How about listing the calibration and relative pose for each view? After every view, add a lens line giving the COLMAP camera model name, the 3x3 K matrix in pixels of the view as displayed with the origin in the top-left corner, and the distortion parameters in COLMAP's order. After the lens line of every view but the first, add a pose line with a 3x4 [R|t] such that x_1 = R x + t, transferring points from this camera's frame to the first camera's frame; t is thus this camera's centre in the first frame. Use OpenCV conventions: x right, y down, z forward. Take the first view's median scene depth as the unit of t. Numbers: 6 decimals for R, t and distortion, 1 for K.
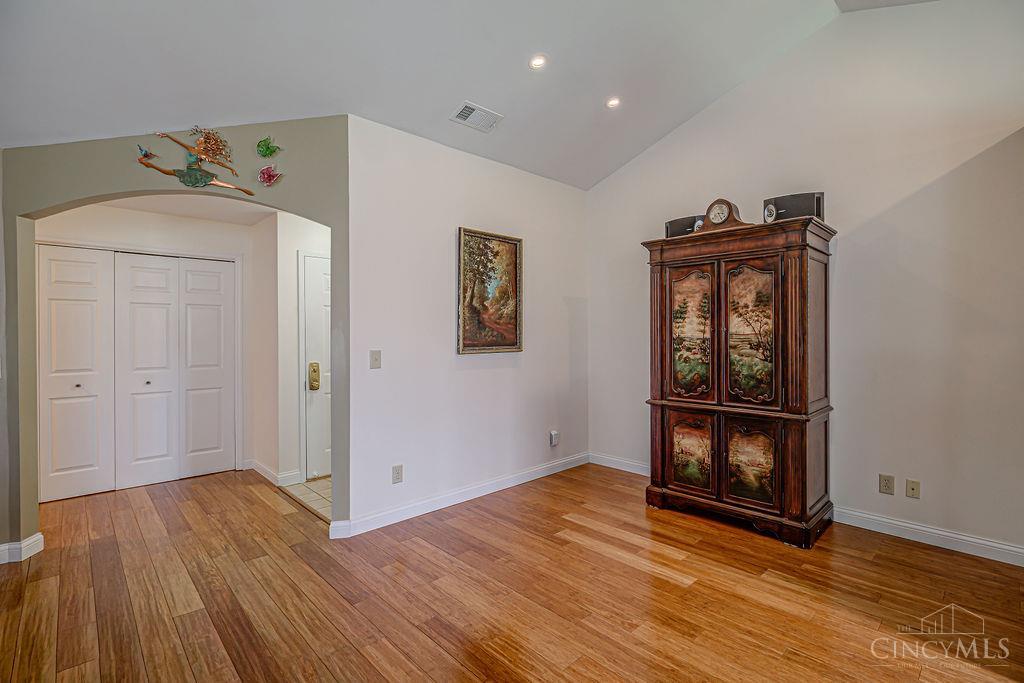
lens RADIAL K [[477.7, 0, 522.5], [0, 477.7, 336.1], [0, 0, 1]] dist [-0.003458, -0.000562]
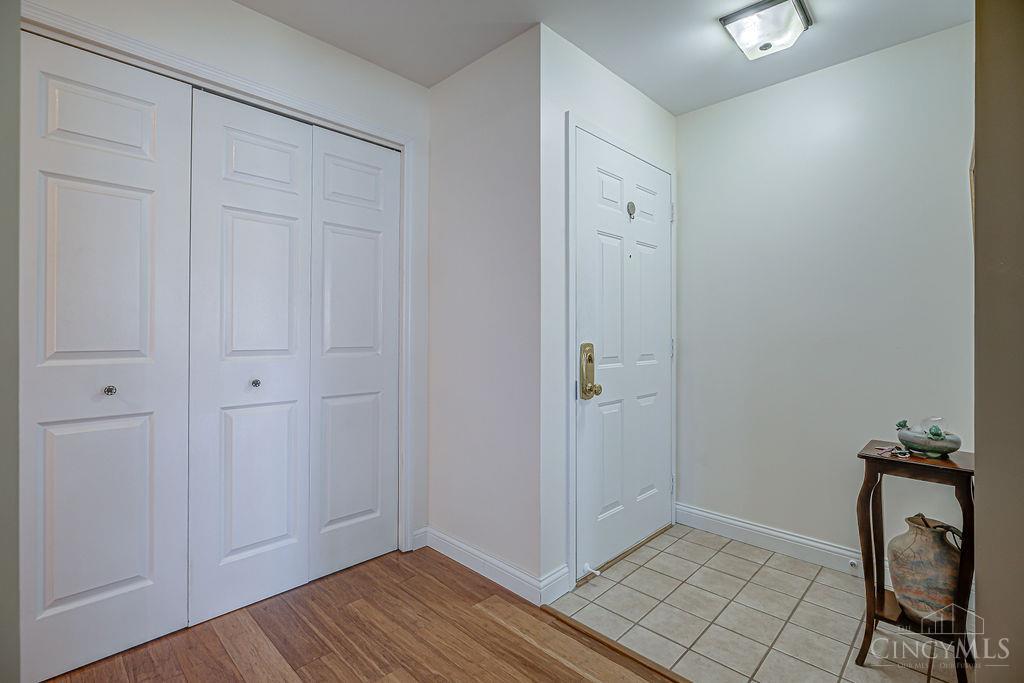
lens RADIAL K [[474.5, 0, 514.5], [0, 474.5, 333.4], [0, 0, 1]] dist [-0.005045, -0.000432]
pose [[0.998971, 0.006198, 0.044920, -0.638055], [-0.005804, 0.999944, -0.008887, 0.059989], [-0.044973, 0.008617, 0.998951, 0.609344]]
